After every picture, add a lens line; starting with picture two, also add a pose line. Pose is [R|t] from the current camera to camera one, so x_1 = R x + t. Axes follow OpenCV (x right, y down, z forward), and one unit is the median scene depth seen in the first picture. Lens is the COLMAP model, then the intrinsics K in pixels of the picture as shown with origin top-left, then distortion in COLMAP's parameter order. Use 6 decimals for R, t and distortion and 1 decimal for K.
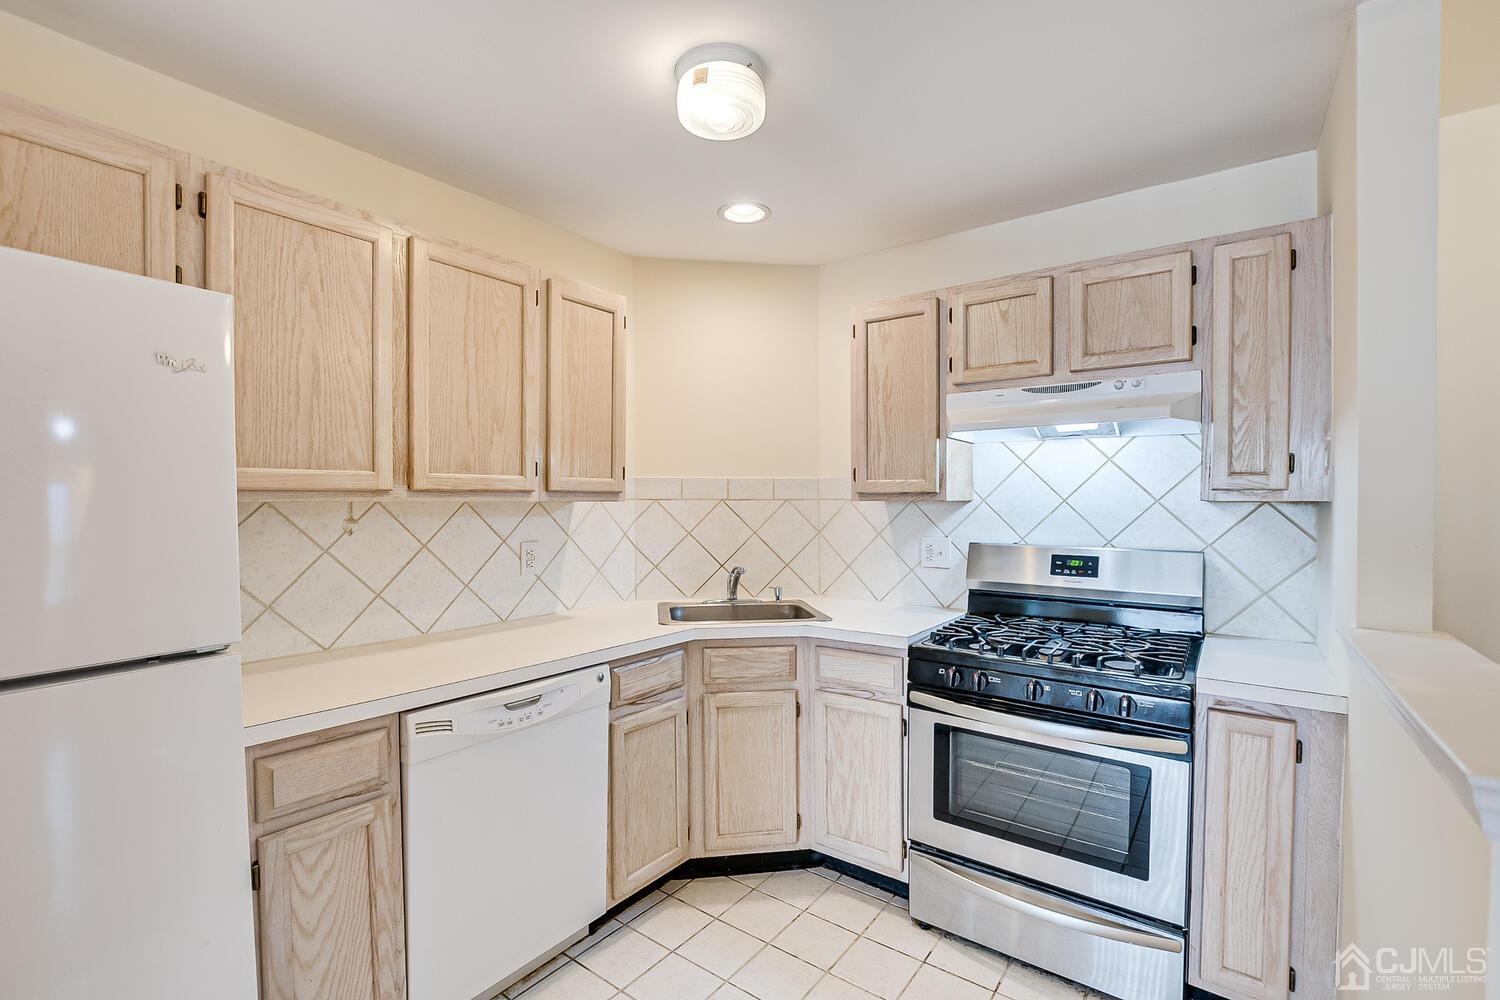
lens RADIAL K [[660.4, 0, 745.9], [0, 660.4, 508.8], [0, 0, 1]] dist [-0.024026, 0.002624]
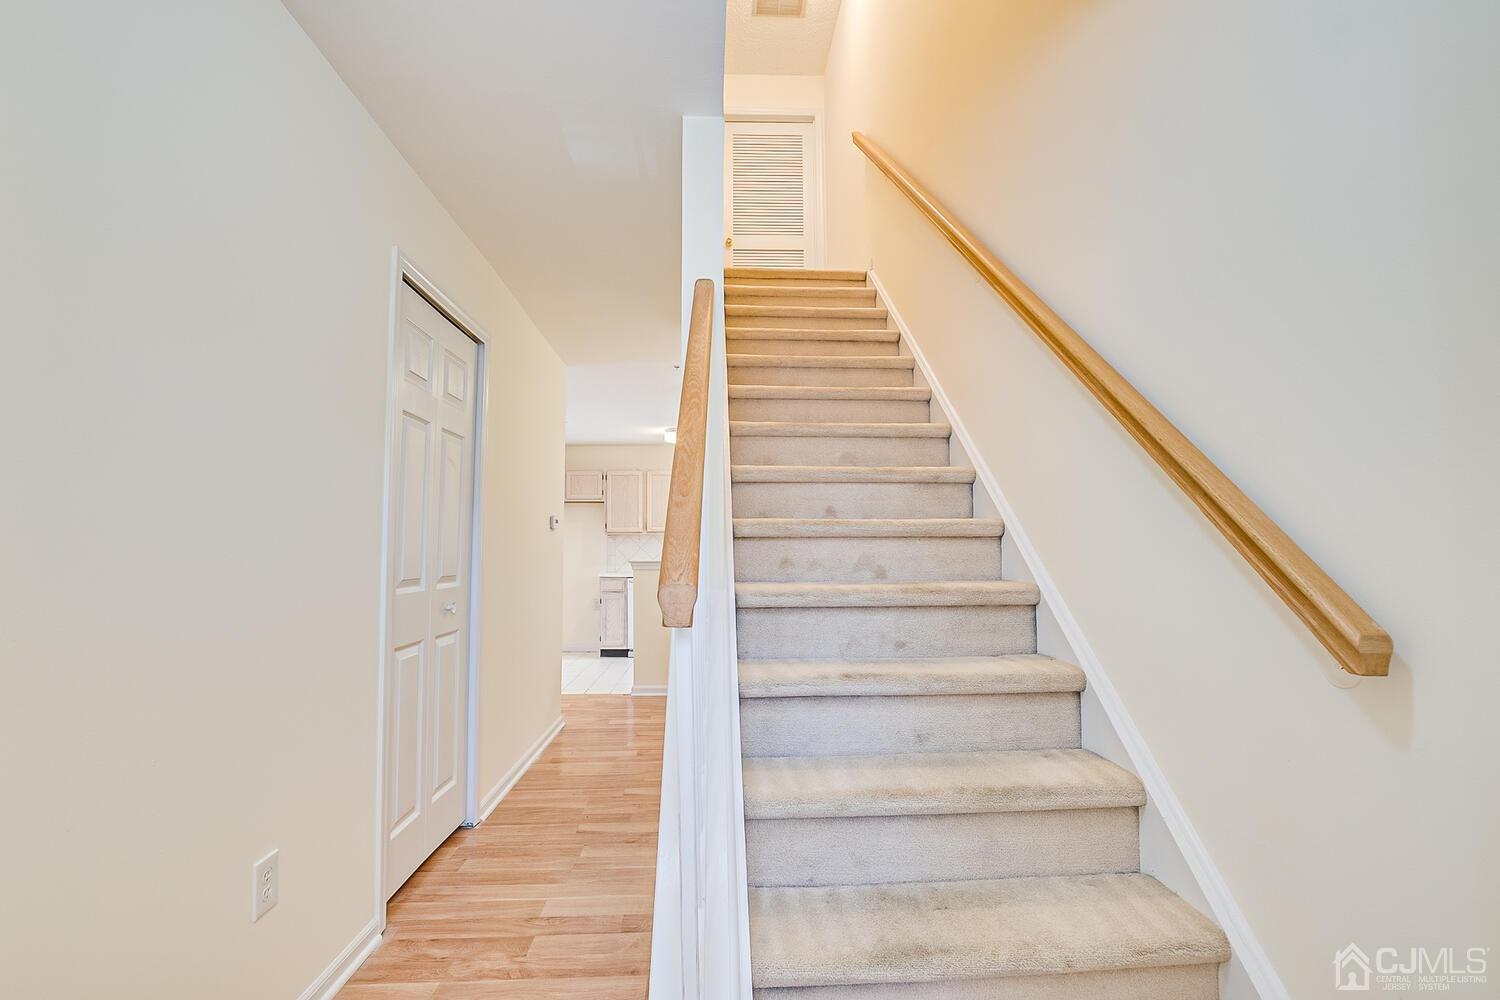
lens RADIAL K [[660.4, 0, 756.2], [0, 660.4, 495.0], [0, 0, 1]] dist [-0.024026, 0.002624]
pose [[0.647415, -0.076658, -0.758273, 2.863766], [0.003746, 0.995237, -0.097416, 0.136684], [0.762129, 0.060227, 0.644618, -1.091797]]
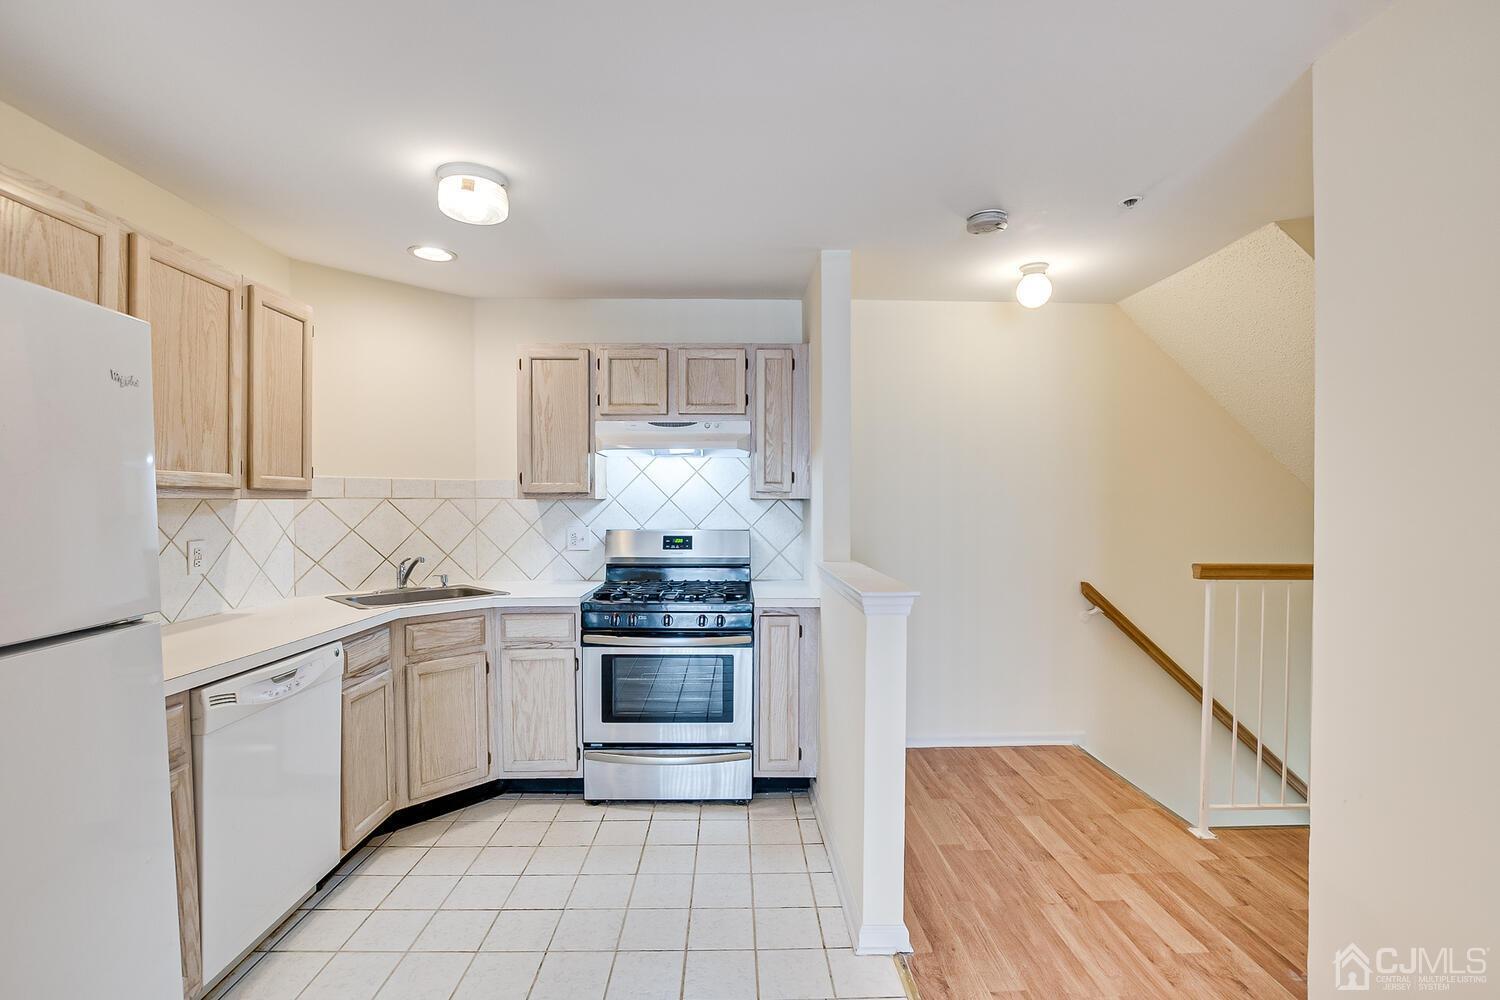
lens RADIAL K [[660.4, 0, 745.4], [0, 660.4, 505.0], [0, 0, 1]] dist [-0.024026, 0.002624]
pose [[0.788802, -0.004260, 0.614632, -0.344775], [0.009483, 0.999941, -0.005239, 0.012695], [-0.614574, 0.009961, 0.788796, -0.319624]]
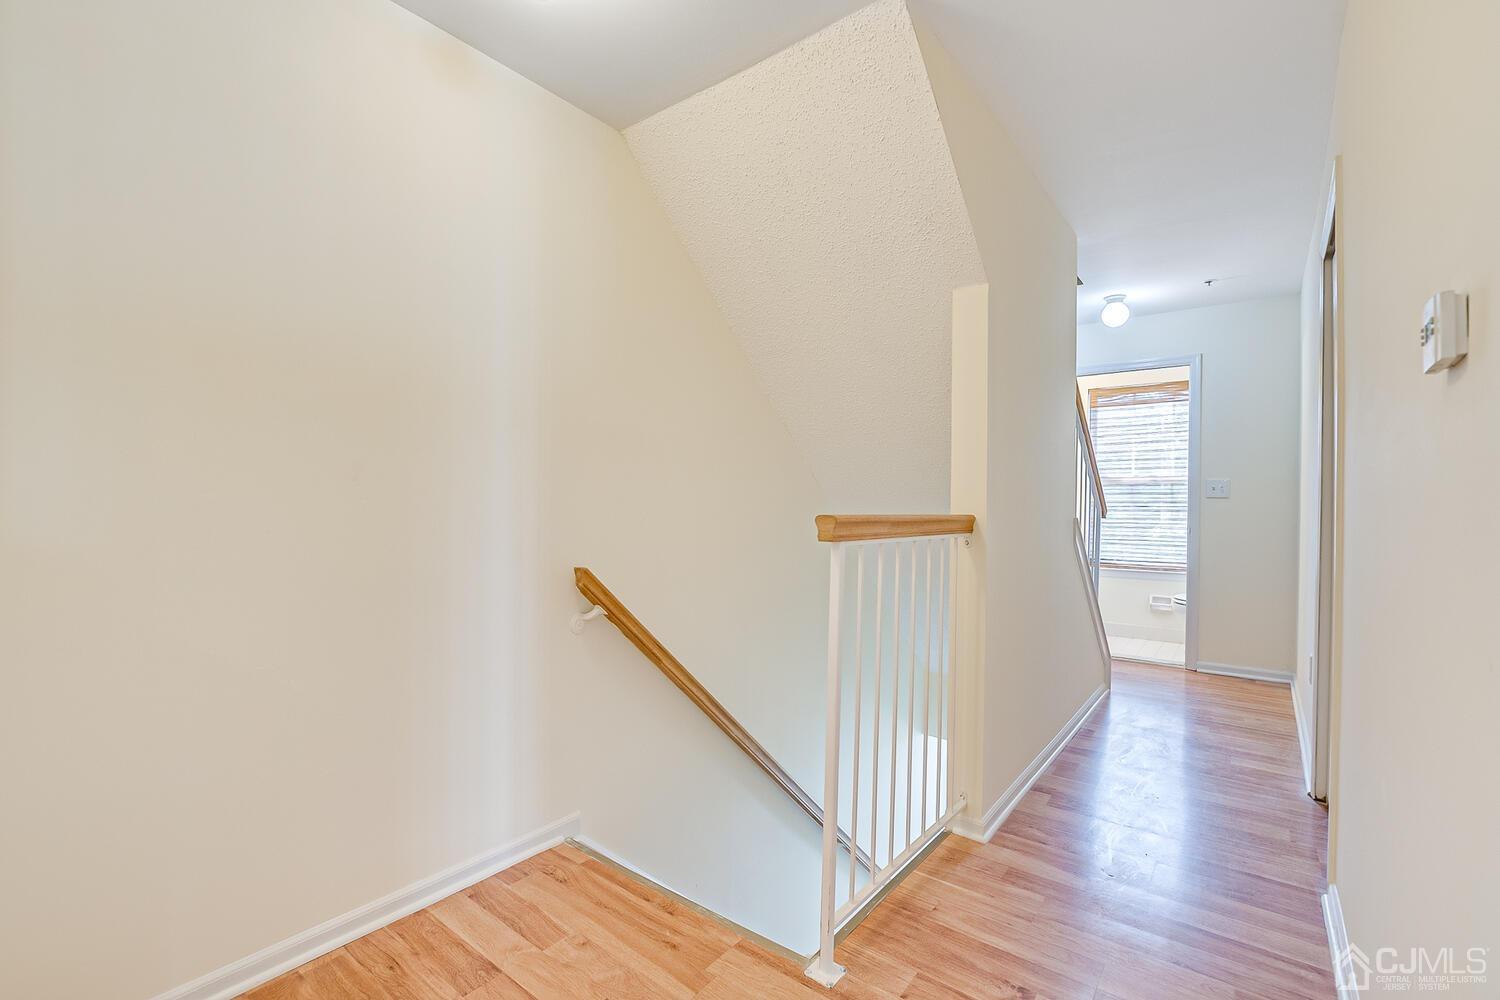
lens RADIAL K [[660.4, 0, 744.5], [0, 660.4, 504.4], [0, 0, 1]] dist [-0.024026, 0.002624]
pose [[0.026923, -0.008275, 0.999603, 0.402150], [0.009206, 0.999925, 0.008030, 0.111216], [-0.999595, 0.008986, 0.026997, 0.220153]]
